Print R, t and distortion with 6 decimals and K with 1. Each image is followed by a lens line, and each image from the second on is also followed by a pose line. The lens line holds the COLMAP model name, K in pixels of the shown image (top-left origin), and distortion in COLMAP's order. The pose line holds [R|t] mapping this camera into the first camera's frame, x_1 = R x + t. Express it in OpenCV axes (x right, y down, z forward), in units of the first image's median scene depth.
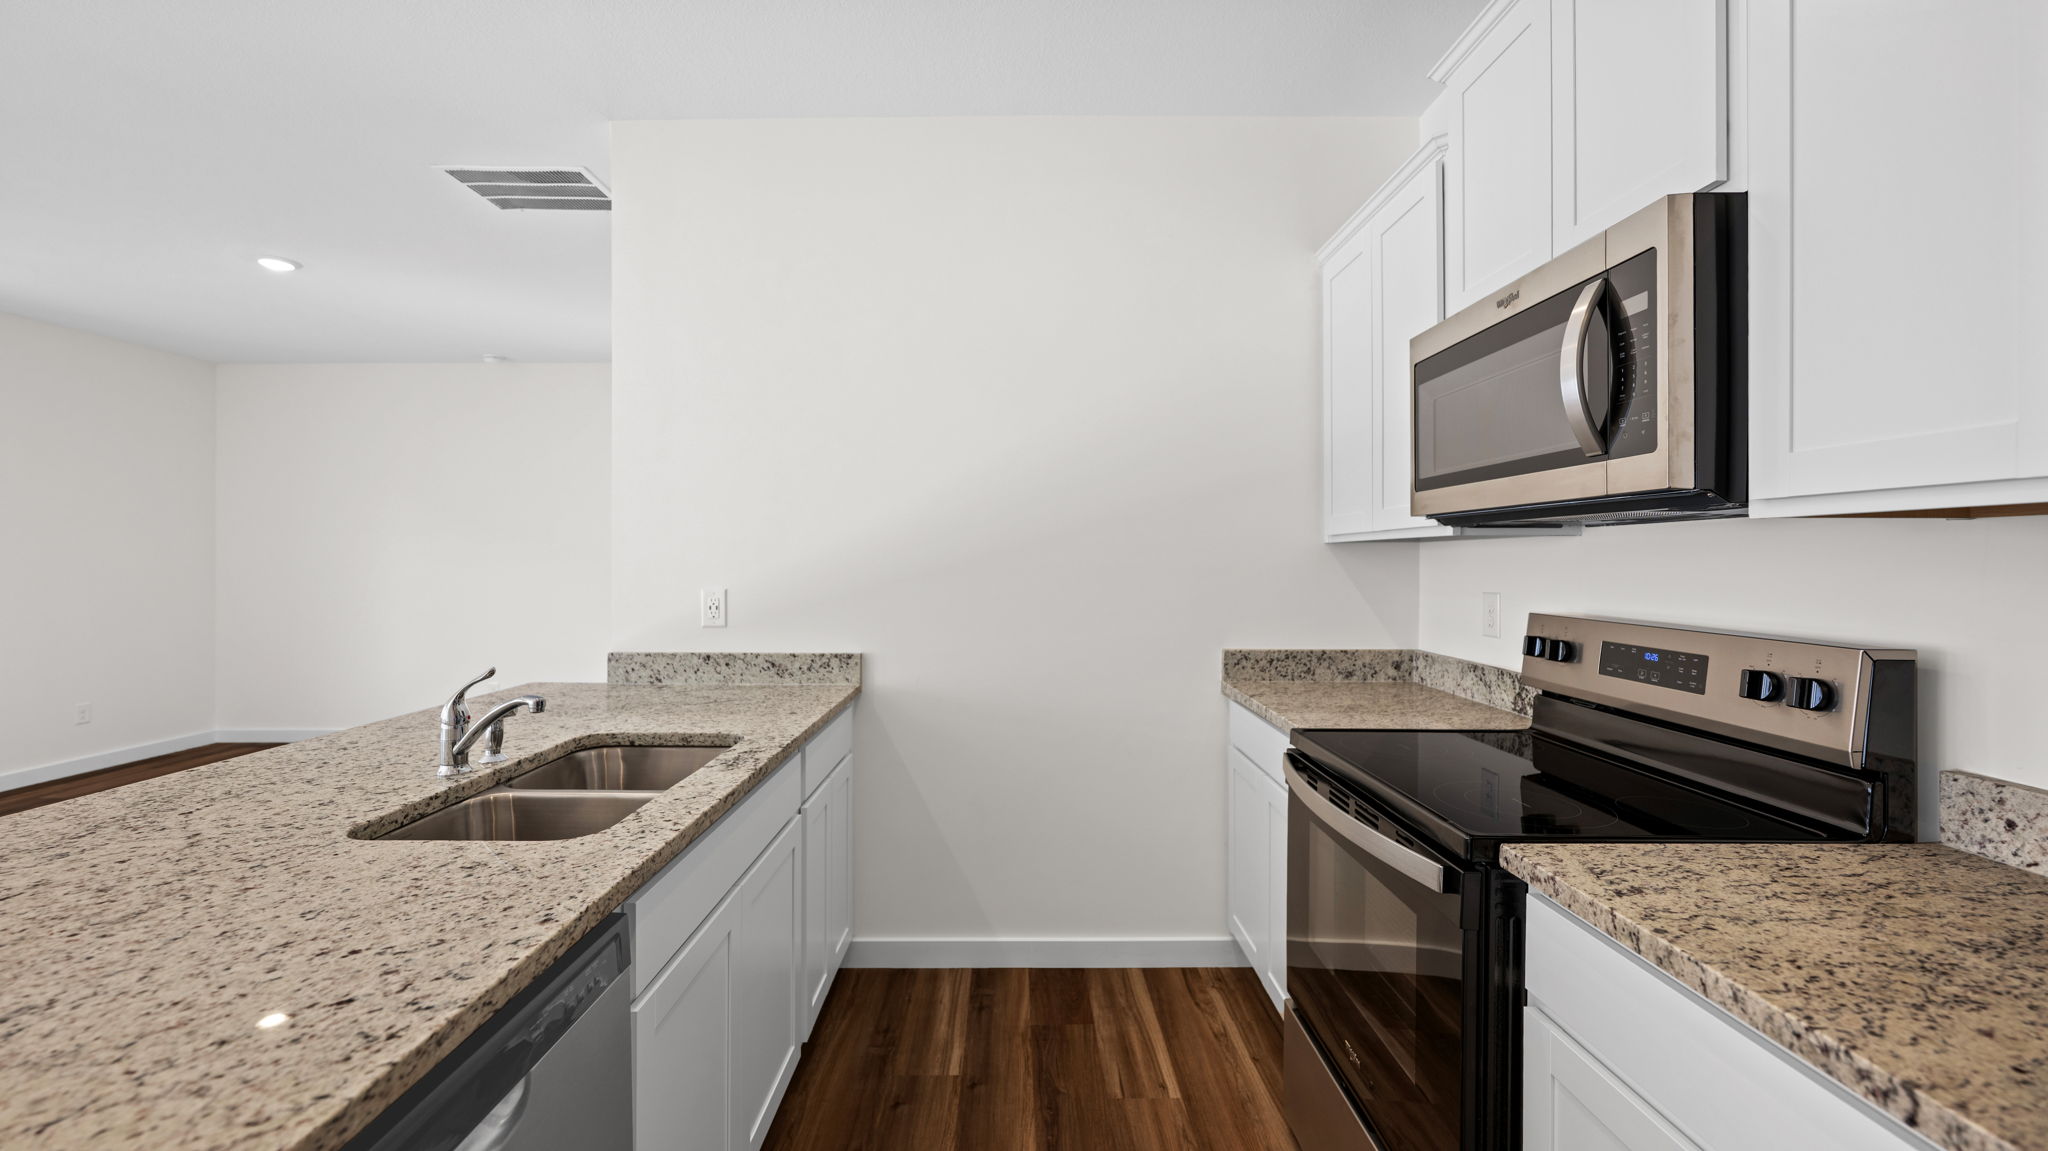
lens RADIAL K [[823.2, 0, 1019.5], [0, 823.2, 561.6], [0, 0, 1]] dist [0.001056, 0.000414]
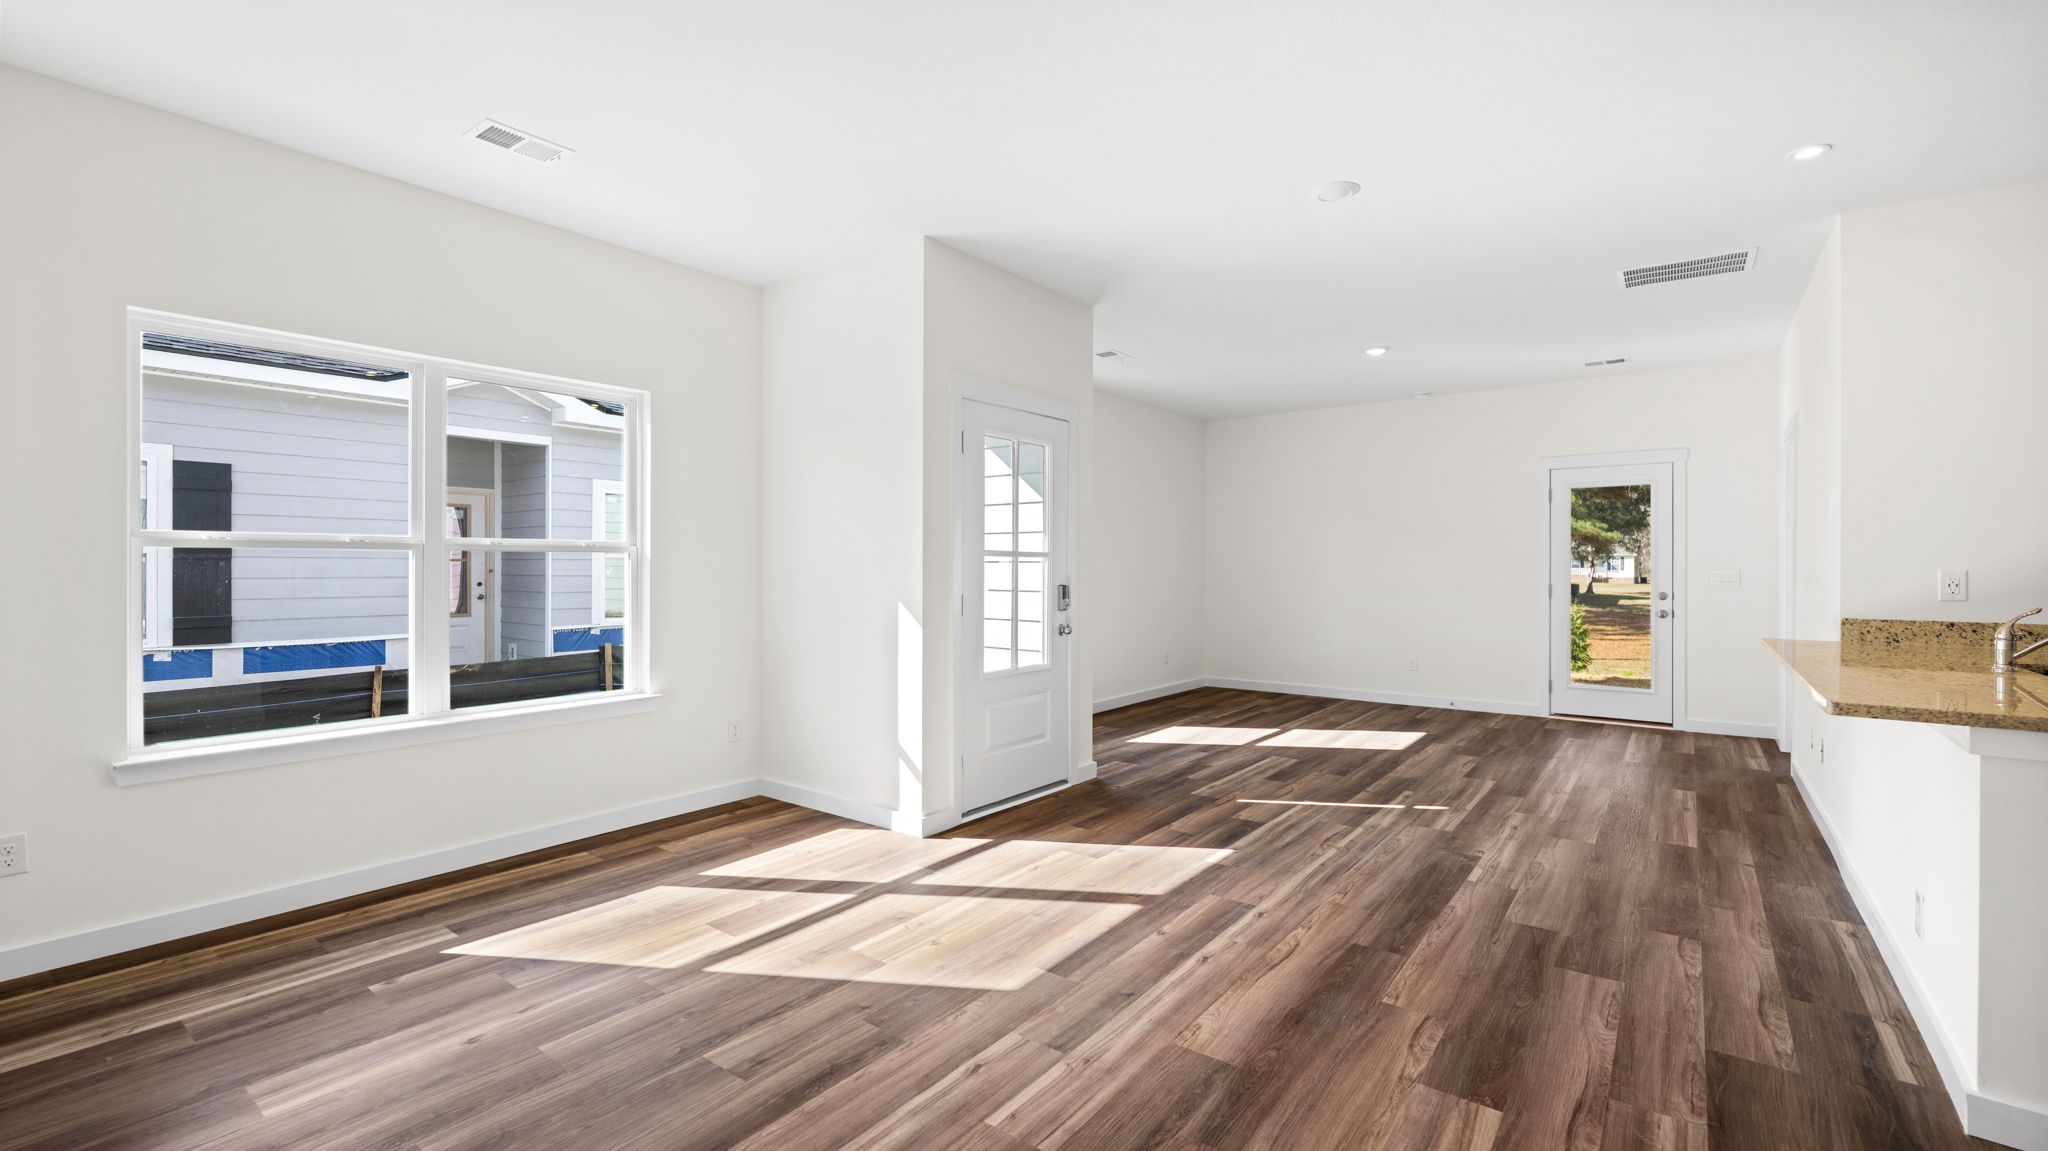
lens RADIAL K [[874.8, 0, 1025.4], [0, 874.8, 574.8], [0, 0, 1]] dist [-0.000013, 0.000789]
pose [[0.794448, 0.006875, -0.607294, -0.776547], [-0.003175, 0.999969, 0.007166, 0.040142], [0.607324, -0.003764, 0.794445, -1.015999]]
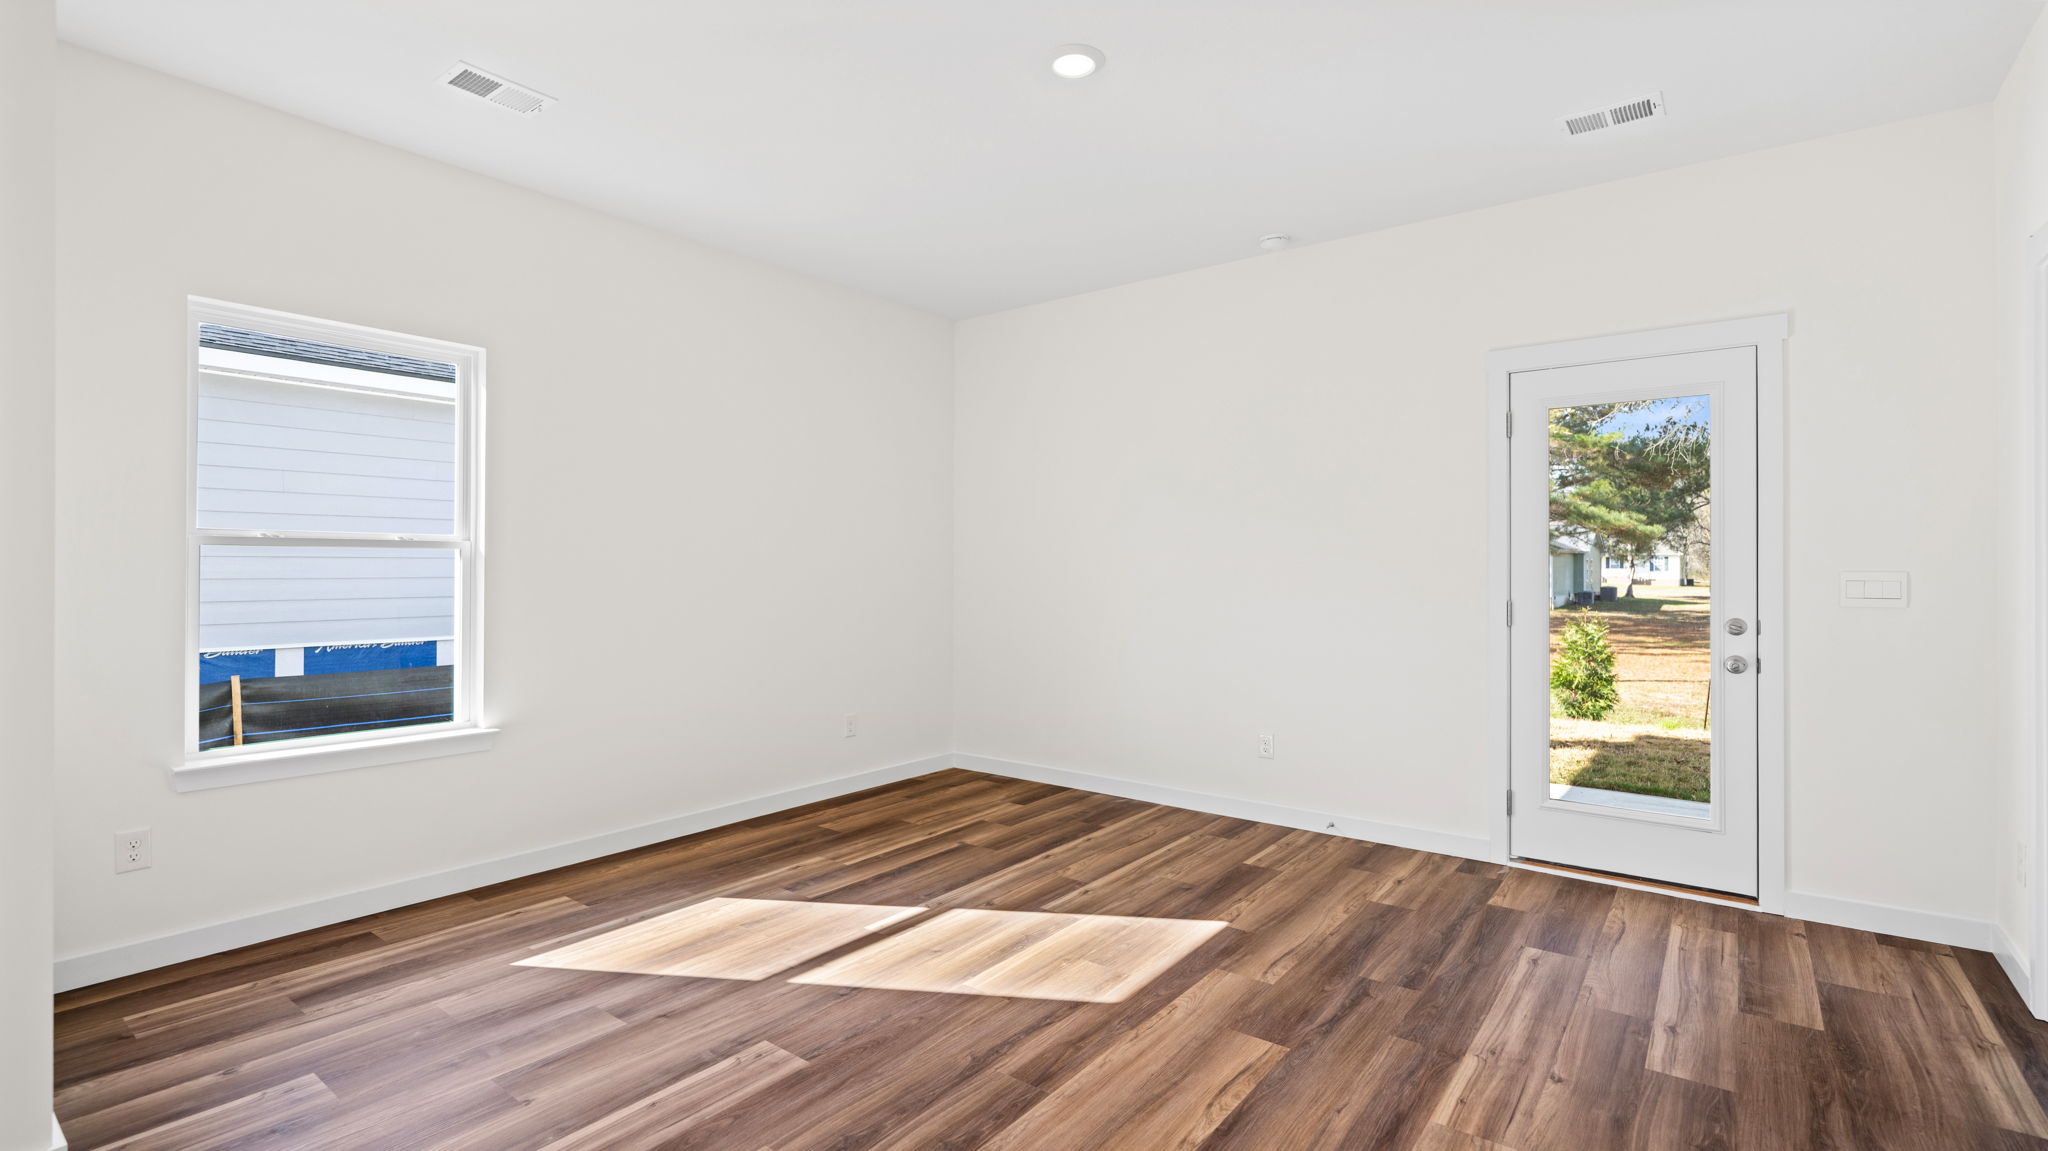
lens RADIAL K [[945.5, 0, 1026.7], [0, 945.5, 570.0], [0, 0, 1]] dist [0.007091, 0.000498]
pose [[0.797438, 0.003893, -0.603388, -0.847473], [-0.003936, 0.999991, 0.001250, 0.036848], [0.603388, 0.001379, 0.797447, 0.696584]]
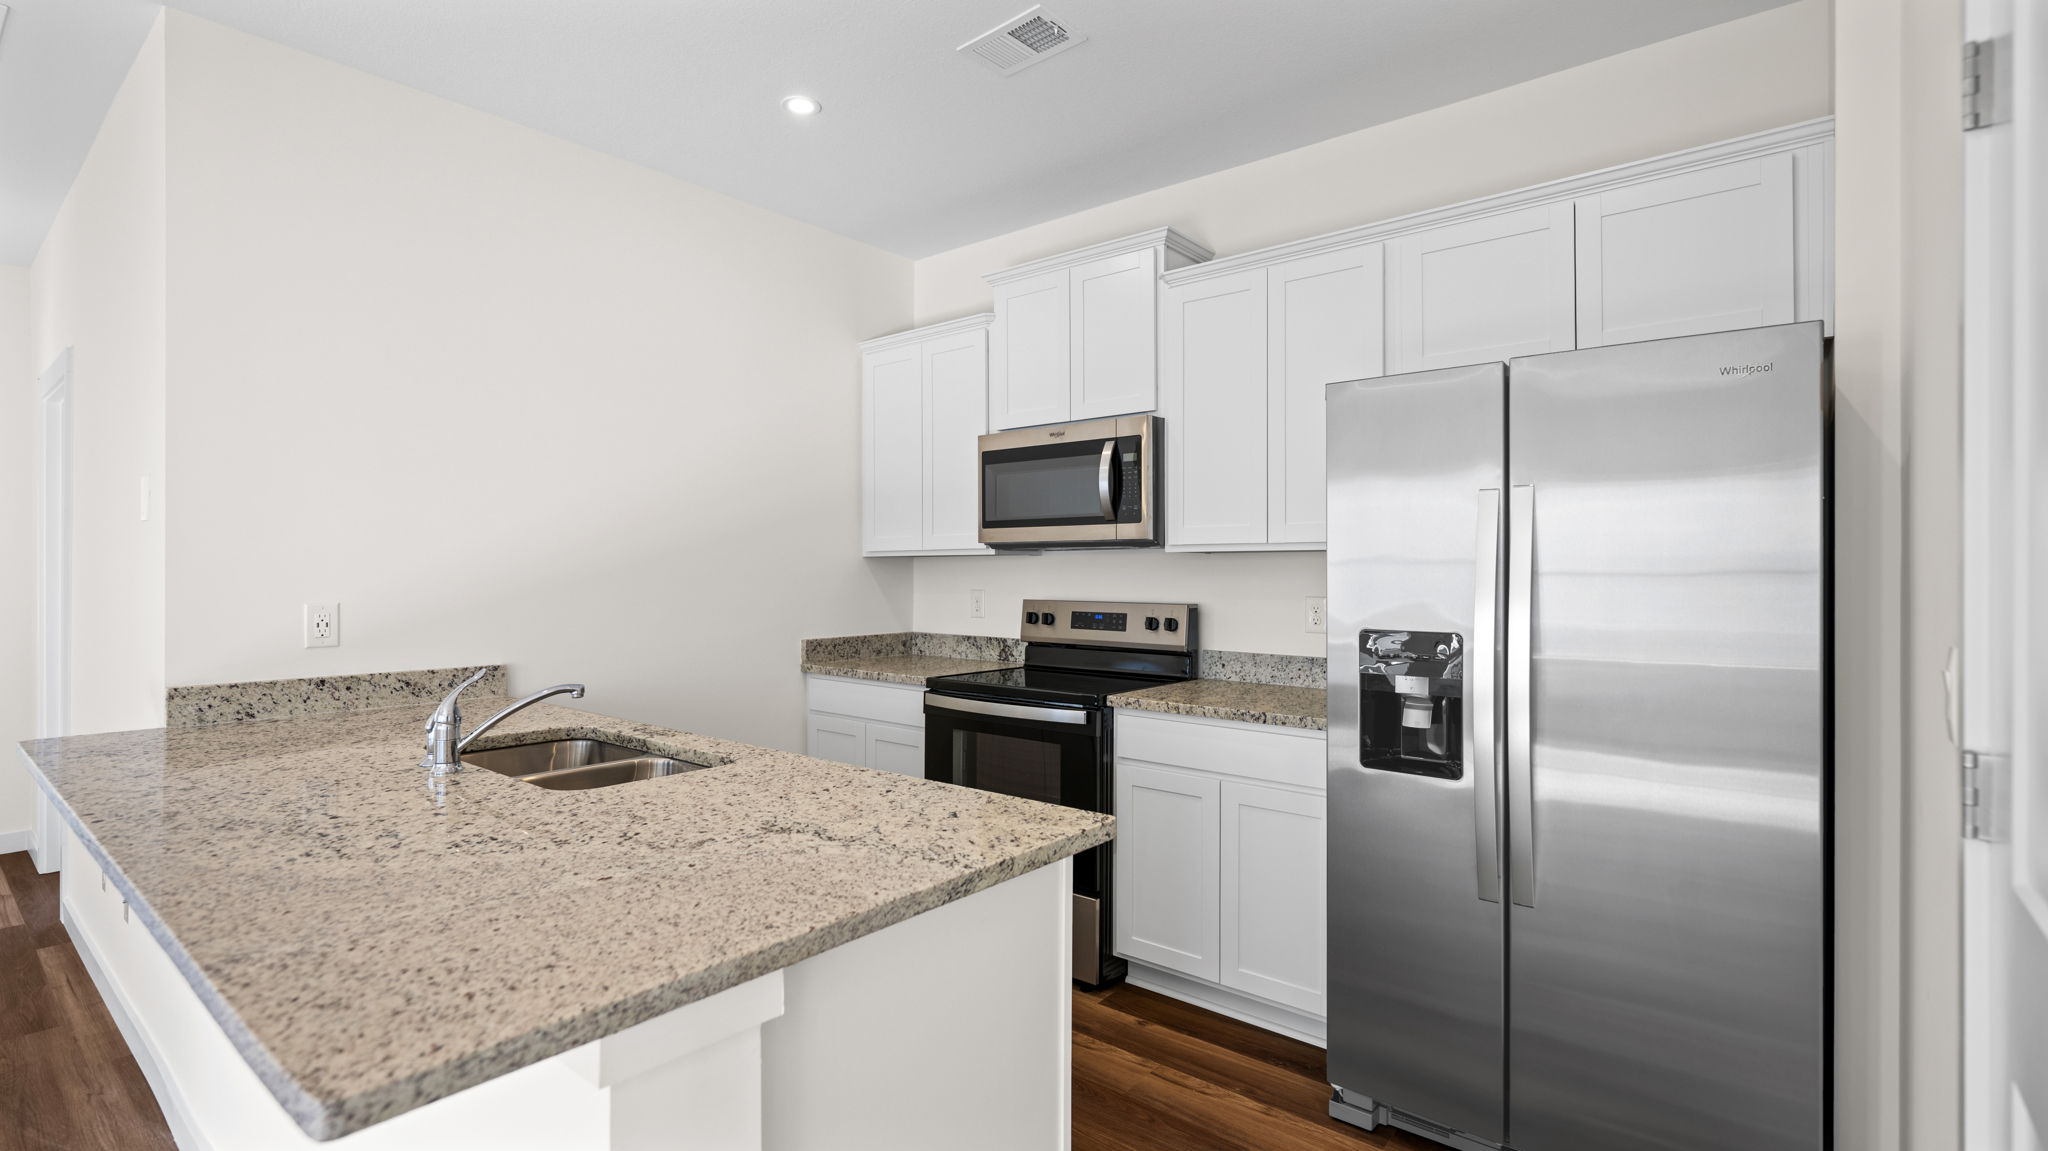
lens RADIAL K [[945.5, 0, 1012.5], [0, 945.5, 565.7], [0, 0, 1]] dist [0.007091, 0.000498]
pose [[0.647448, 0.002169, 0.762107, -0.757748], [0.003511, 0.999977, -0.005829, 0.001614], [-0.762102, 0.006449, 0.647425, -0.231229]]
